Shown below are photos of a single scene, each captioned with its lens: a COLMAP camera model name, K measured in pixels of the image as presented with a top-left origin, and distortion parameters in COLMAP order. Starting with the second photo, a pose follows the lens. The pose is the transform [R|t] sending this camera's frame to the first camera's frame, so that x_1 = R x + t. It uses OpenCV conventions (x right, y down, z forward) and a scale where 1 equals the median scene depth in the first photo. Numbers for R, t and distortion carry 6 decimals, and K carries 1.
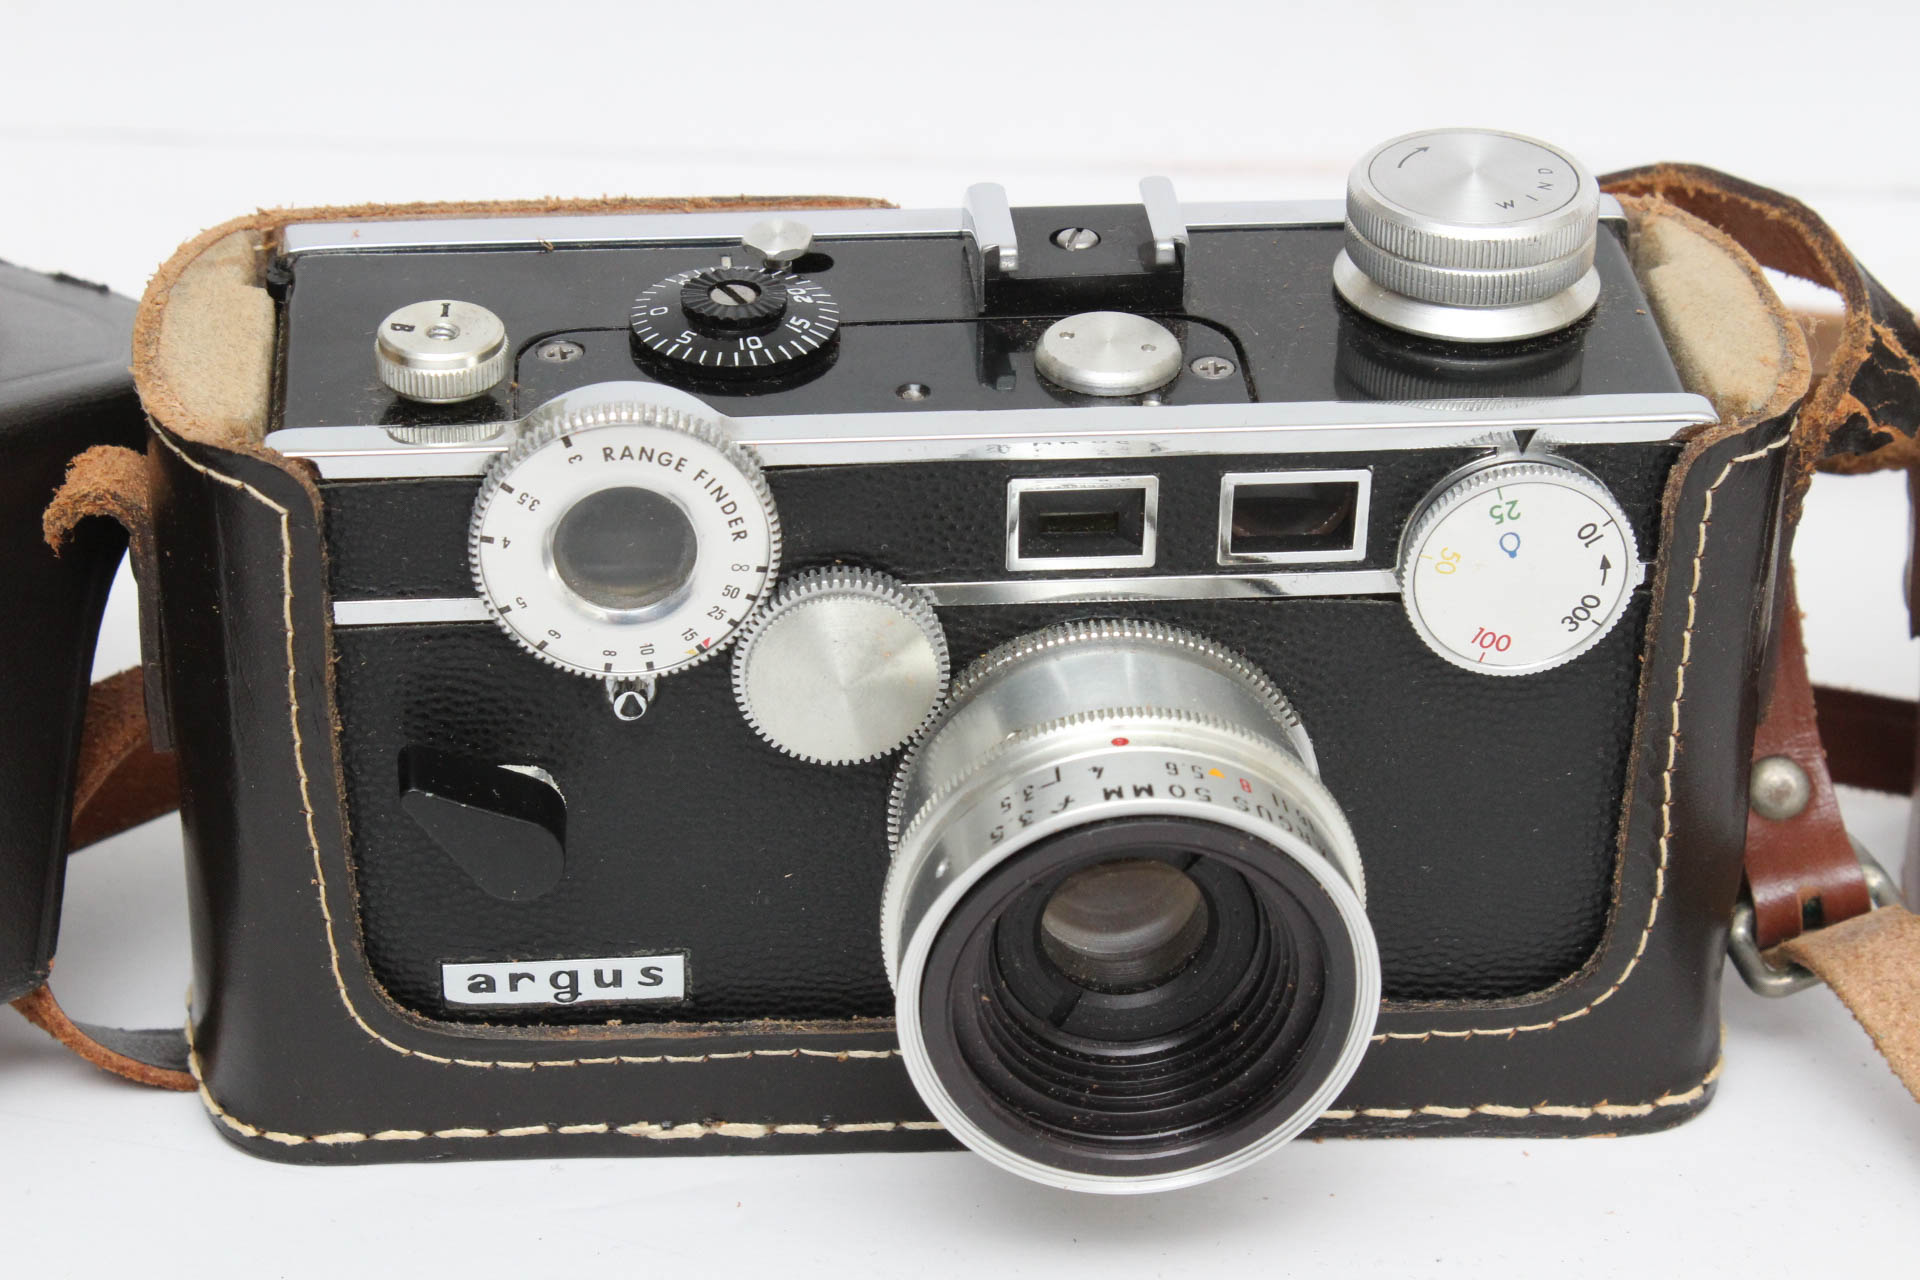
lens RADIAL K [[4474.6, 0, 960.0], [0, 4474.6, 640.0], [0, 0, 1]] dist [0.001908, 0.120975]
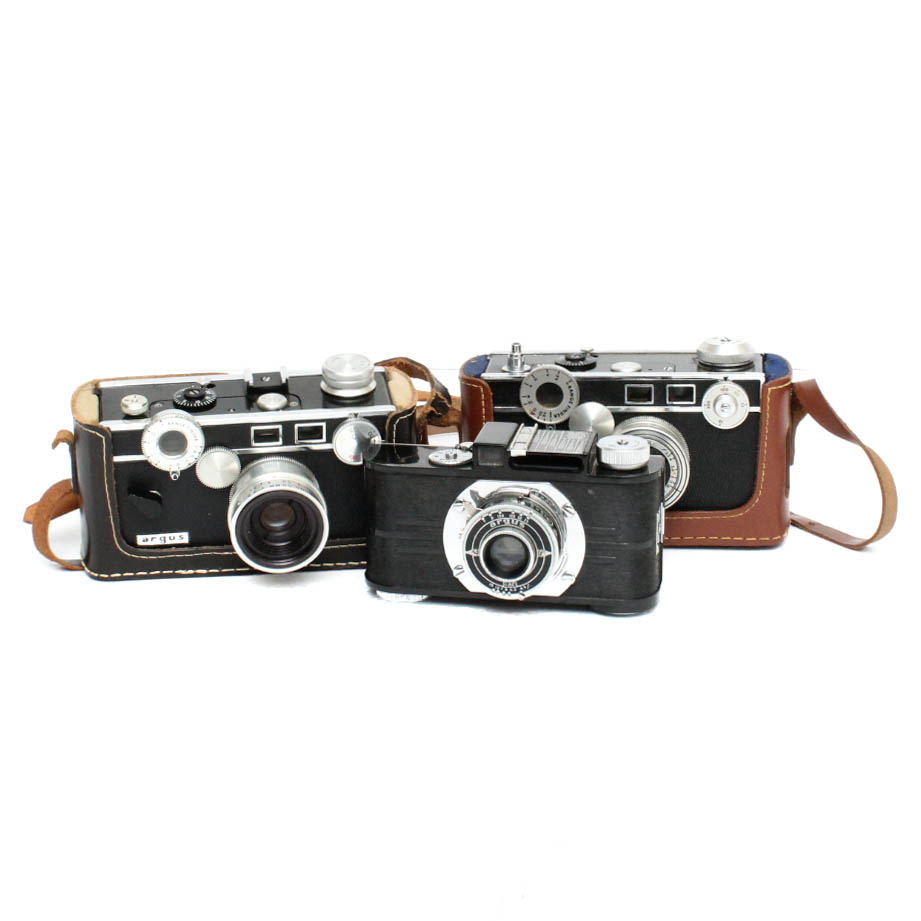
lens RADIAL K [[2119.1, 0, 460.5], [0, 2119.1, 460.5], [0, 0, 1]] dist [-0.175476, -0.128776]
pose [[0.997523, -0.033360, 0.061935, 0.093111], [0.038097, 0.996307, -0.076950, 0.184067], [-0.059140, 0.079119, 0.995109, -1.288352]]
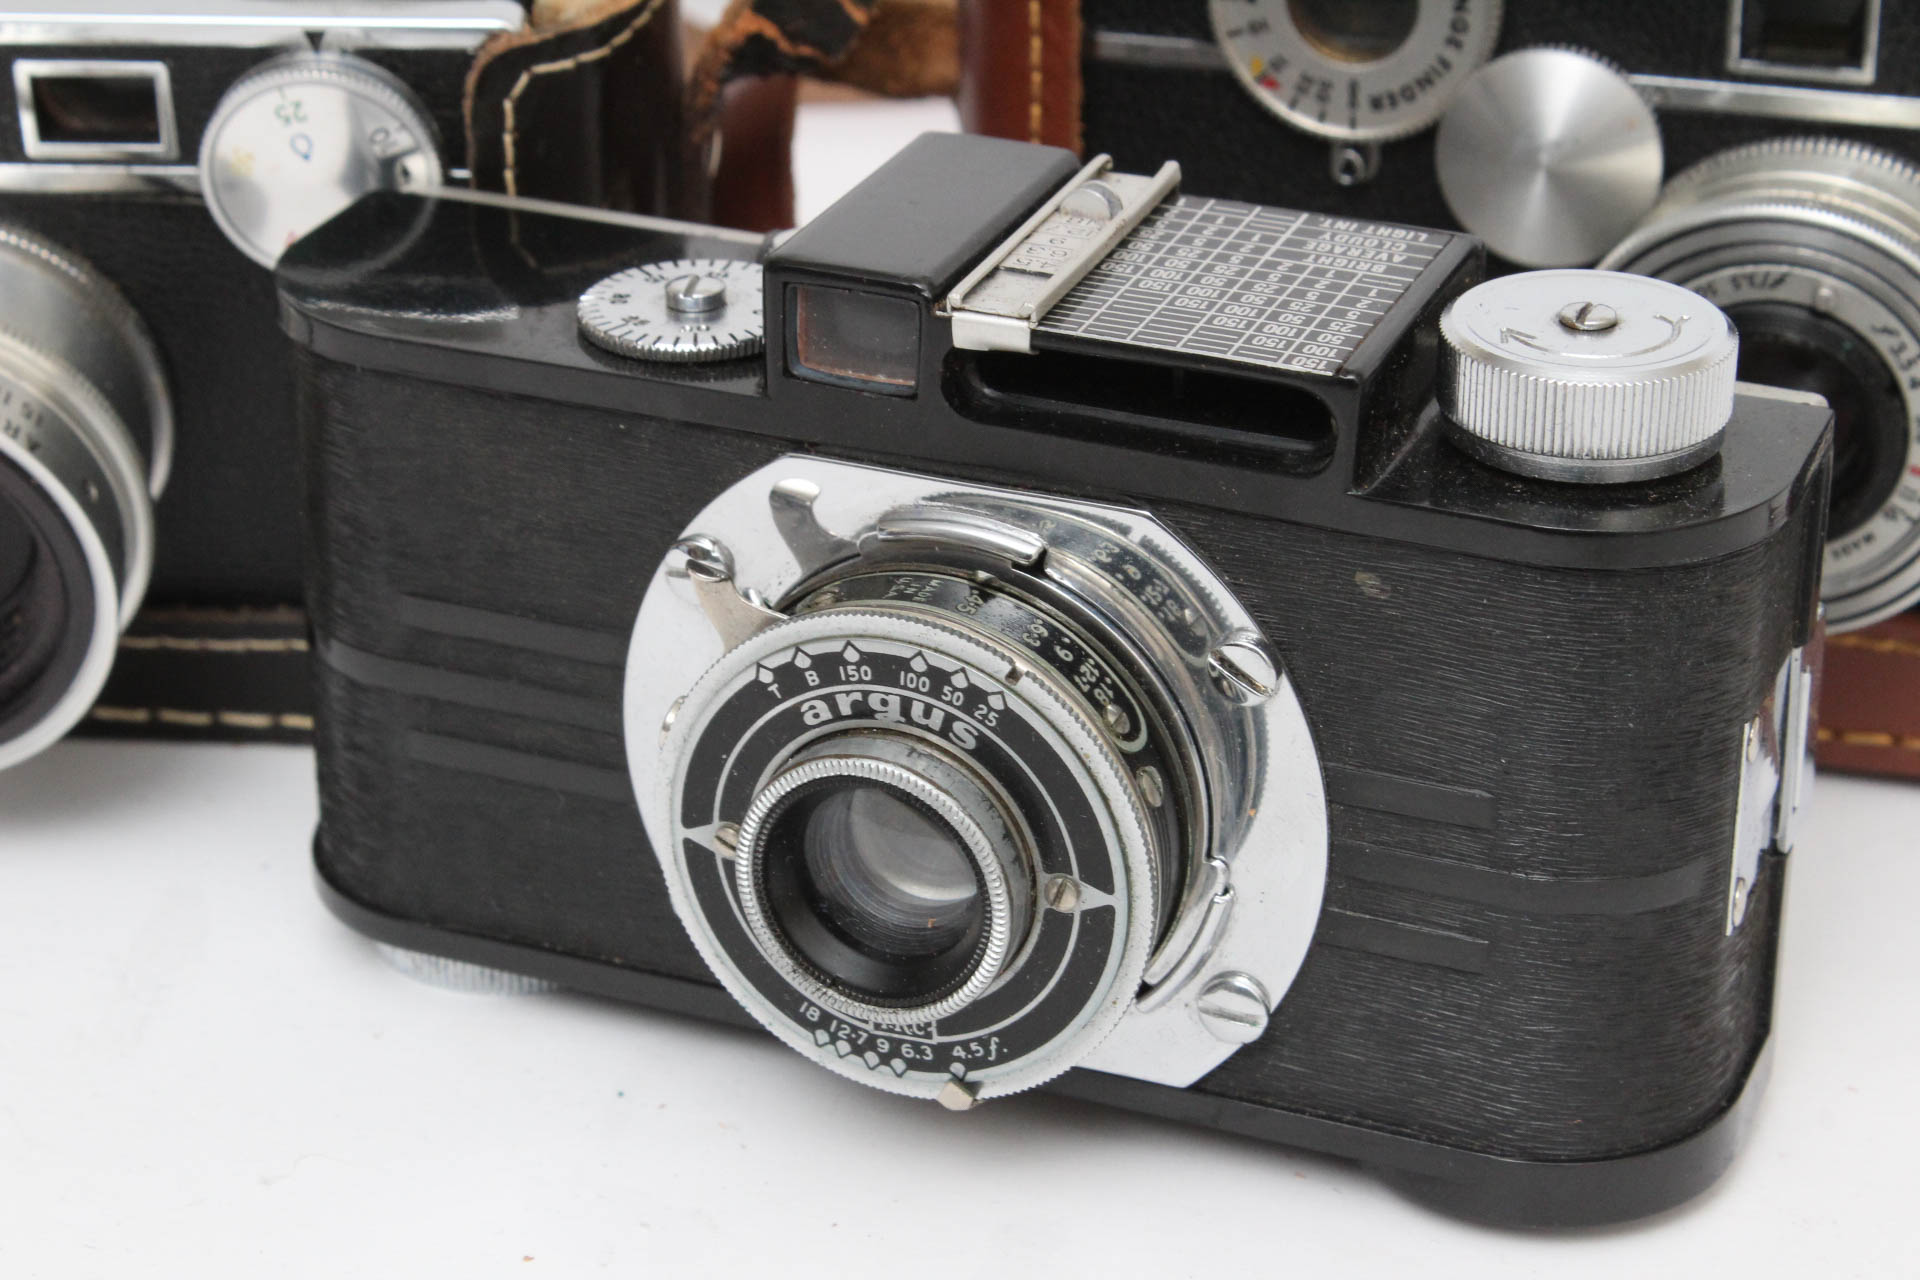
lens RADIAL K [[4474.6, 0, 960.0], [0, 4474.6, 640.0], [0, 0, 1]] dist [0.001908, 0.120975]
pose [[0.988769, 0.060589, -0.136616, 0.400504], [-0.050160, 0.995649, 0.078536, 0.002048], [0.140780, -0.070801, 0.987506, 0.040616]]
